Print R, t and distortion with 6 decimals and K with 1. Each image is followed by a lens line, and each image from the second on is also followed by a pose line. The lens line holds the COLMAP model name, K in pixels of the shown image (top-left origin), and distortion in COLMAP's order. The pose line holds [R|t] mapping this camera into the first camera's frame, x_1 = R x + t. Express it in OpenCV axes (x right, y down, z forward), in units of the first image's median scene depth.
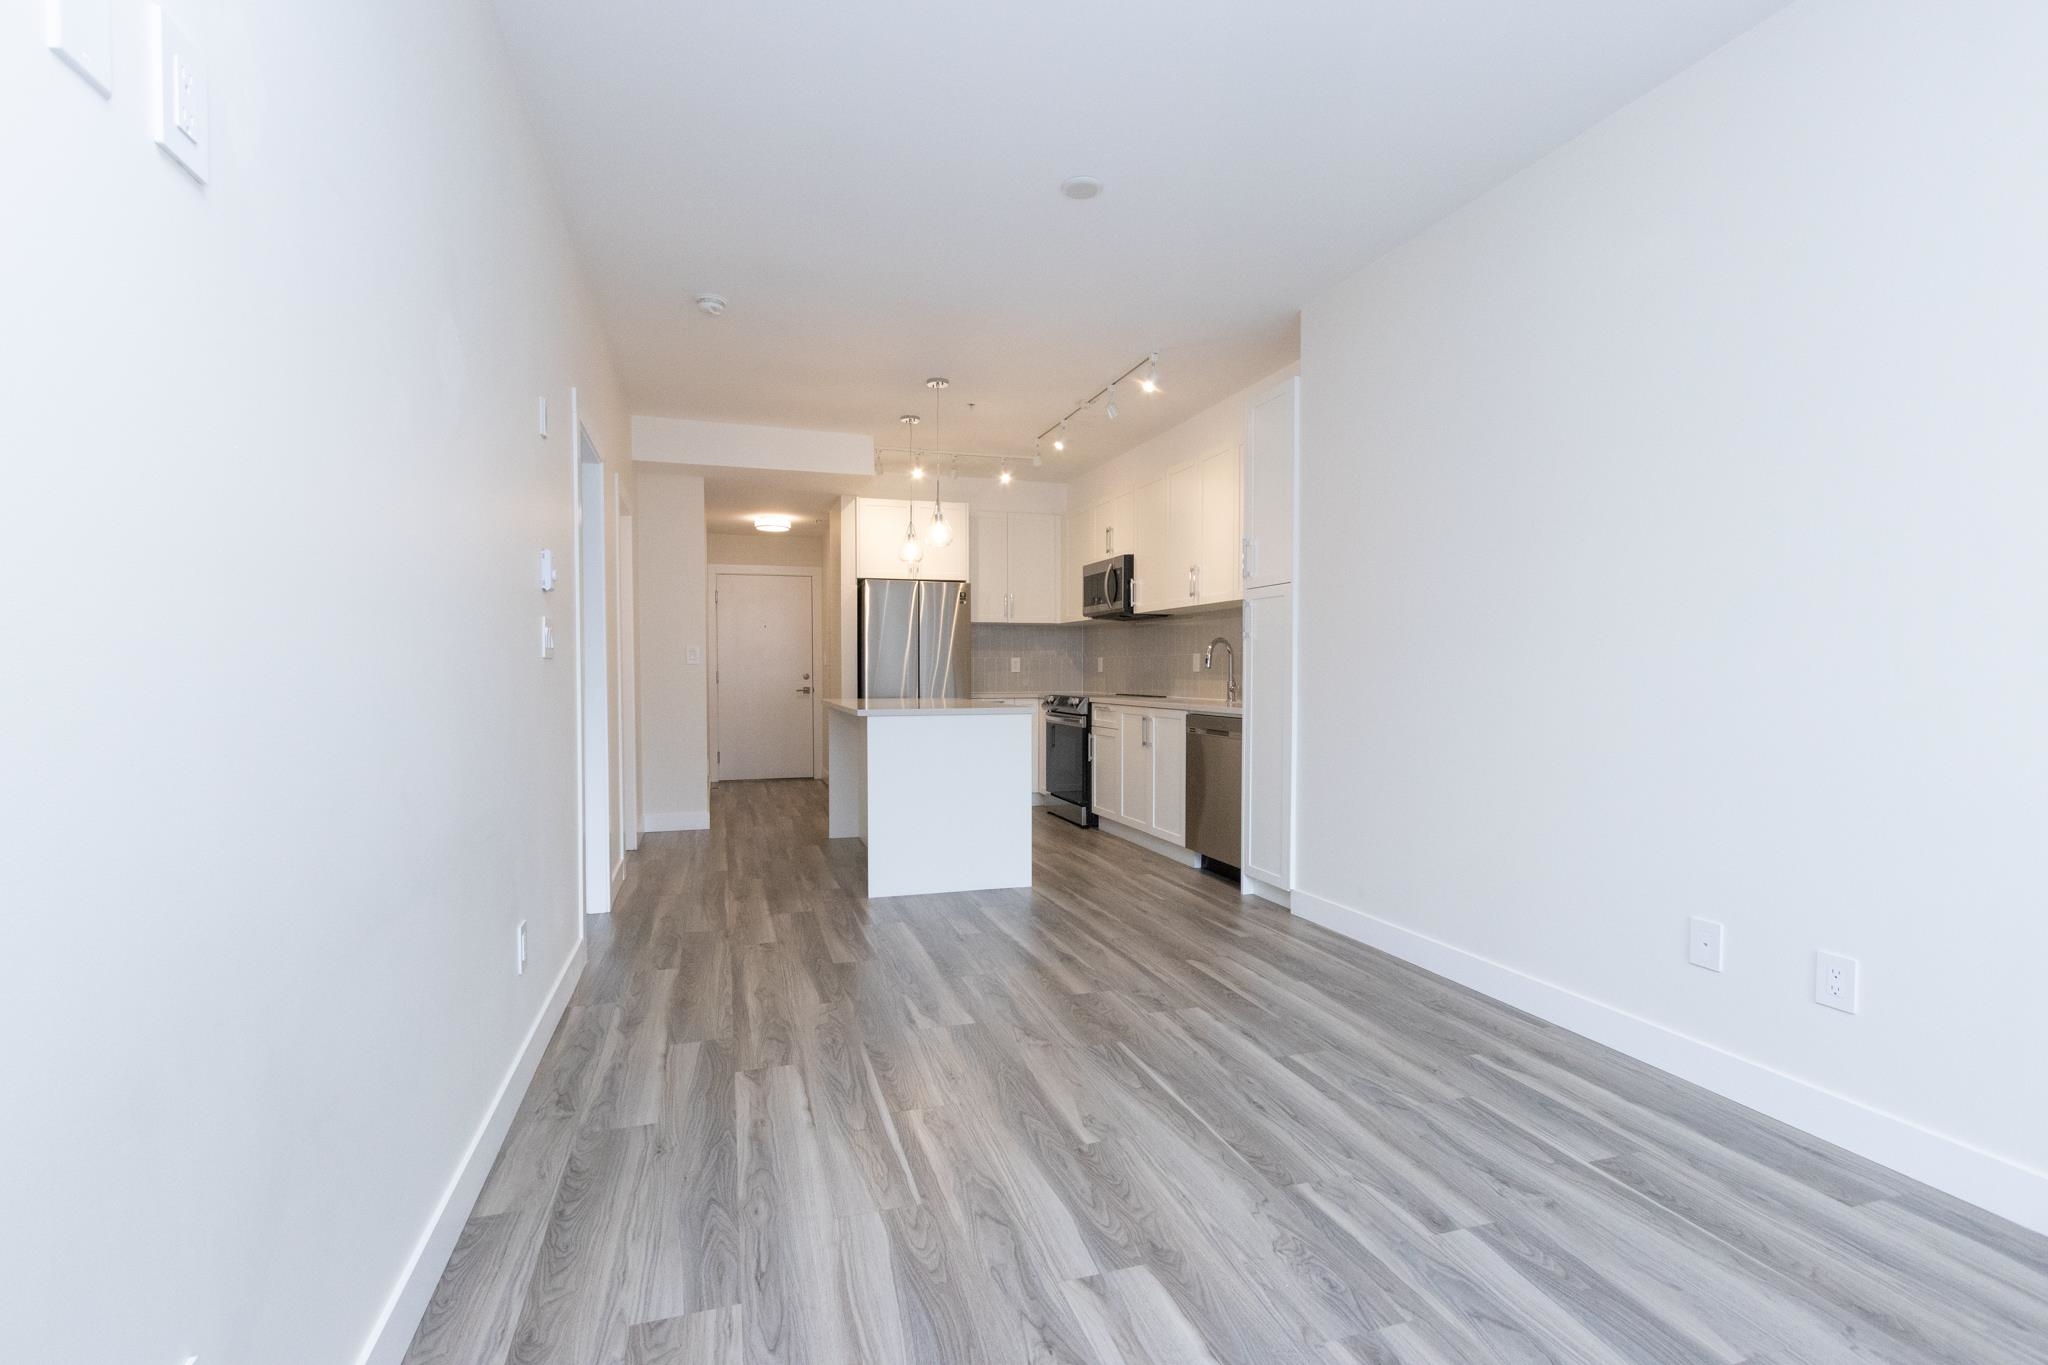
lens RADIAL K [[926.7, 0, 1006.8], [0, 926.7, 692.1], [0, 0, 1]] dist [0.003304, 0.000362]
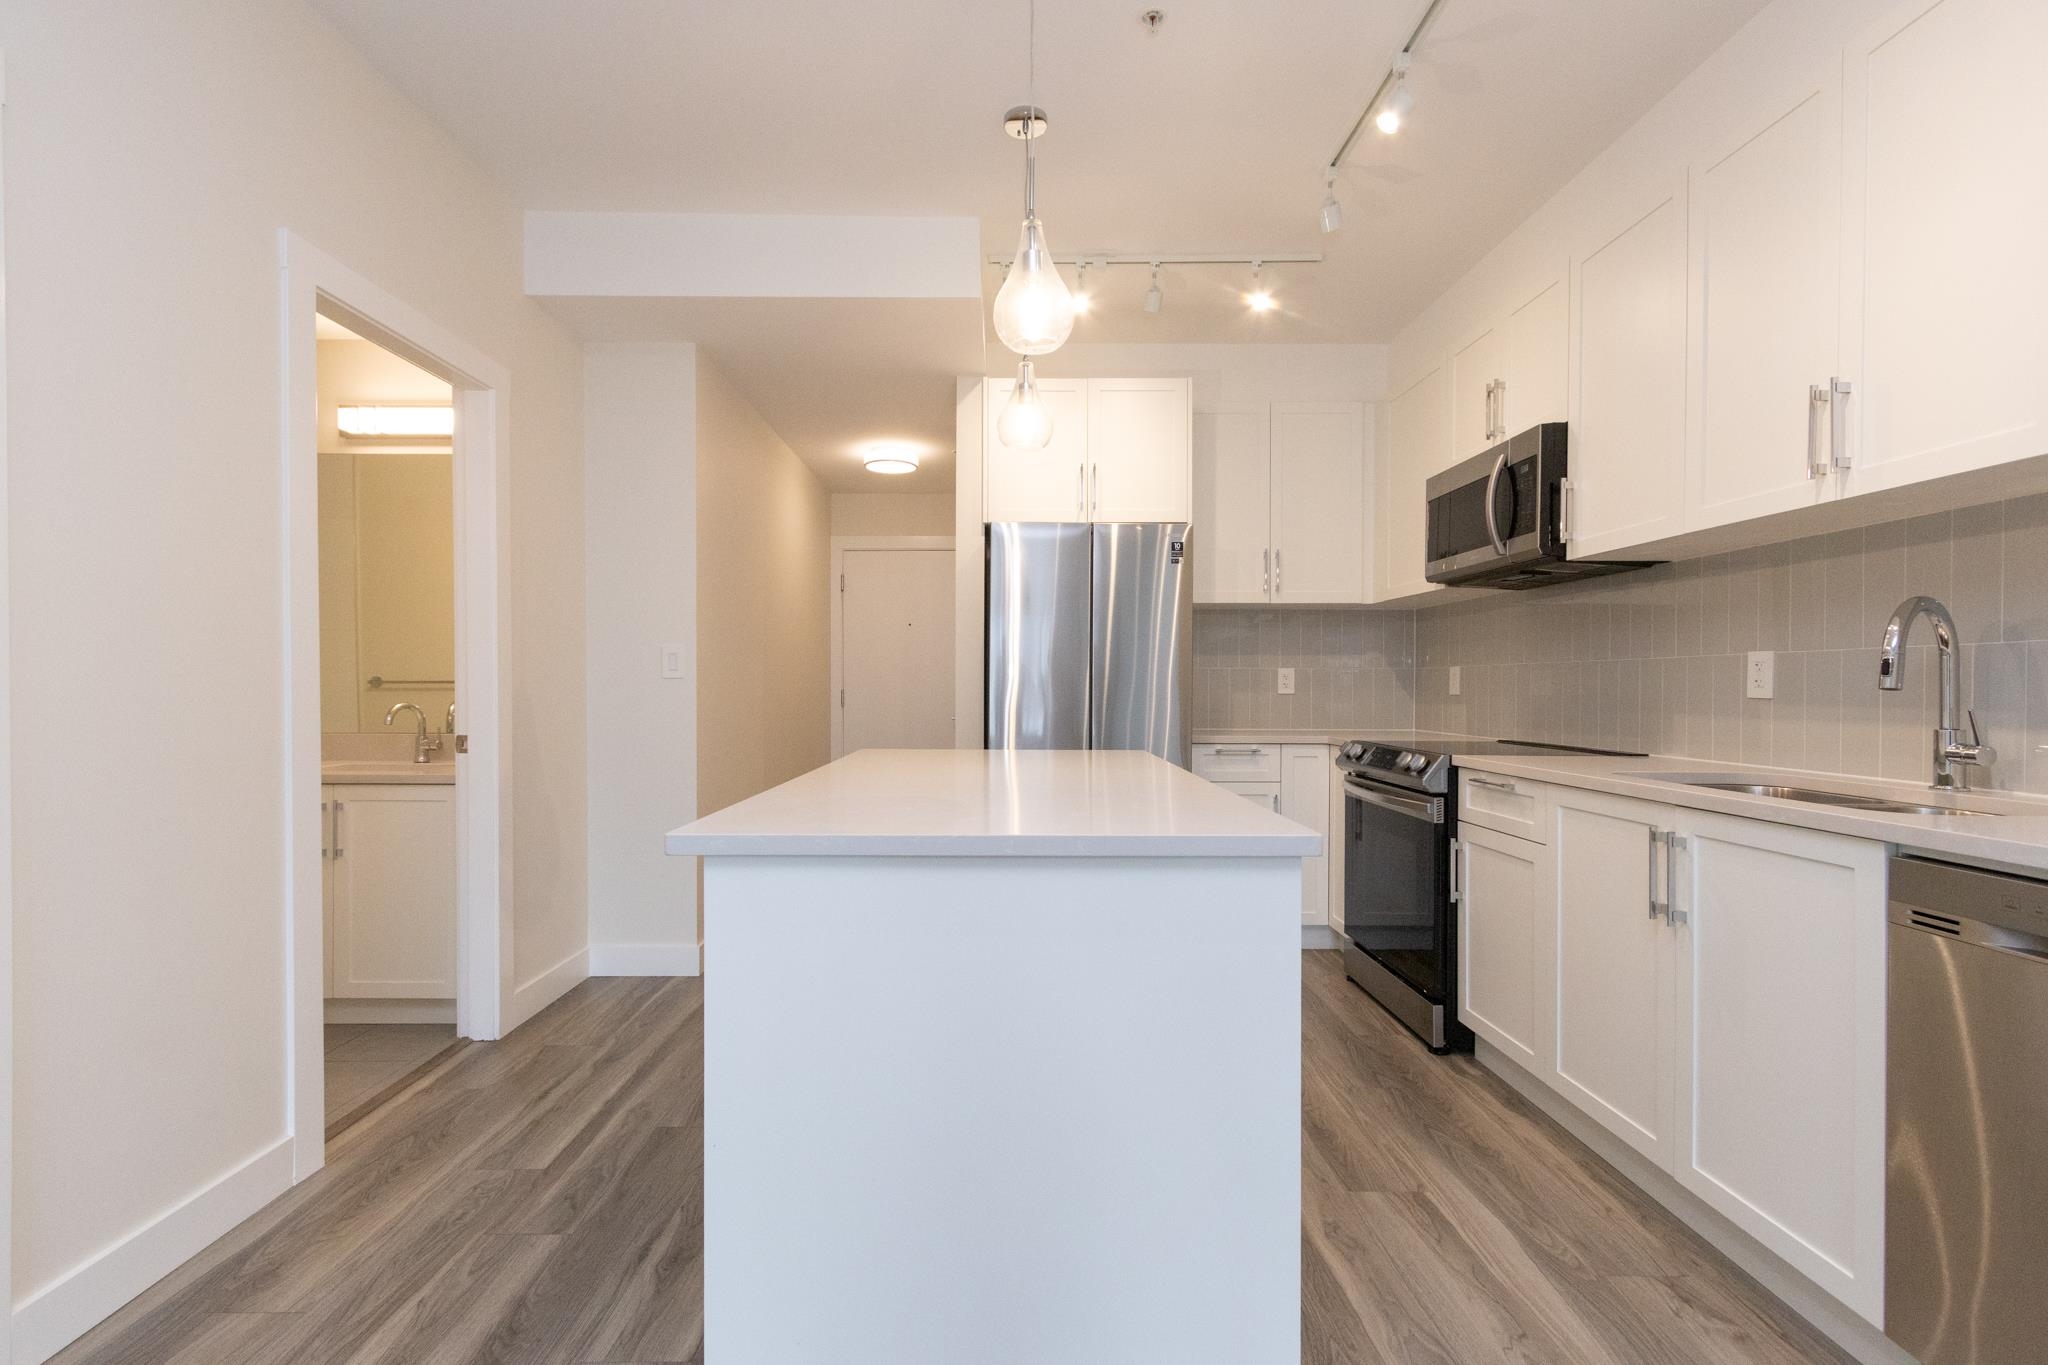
lens RADIAL K [[926.7, 0, 1006.8], [0, 926.7, 692.1], [0, 0, 1]] dist [0.003304, 0.000362]
pose [[0.955235, 0.004887, -0.295807, 0.019734], [-0.010209, 0.999813, -0.016450, -0.016080], [0.295672, 0.018733, 0.955106, 0.575319]]
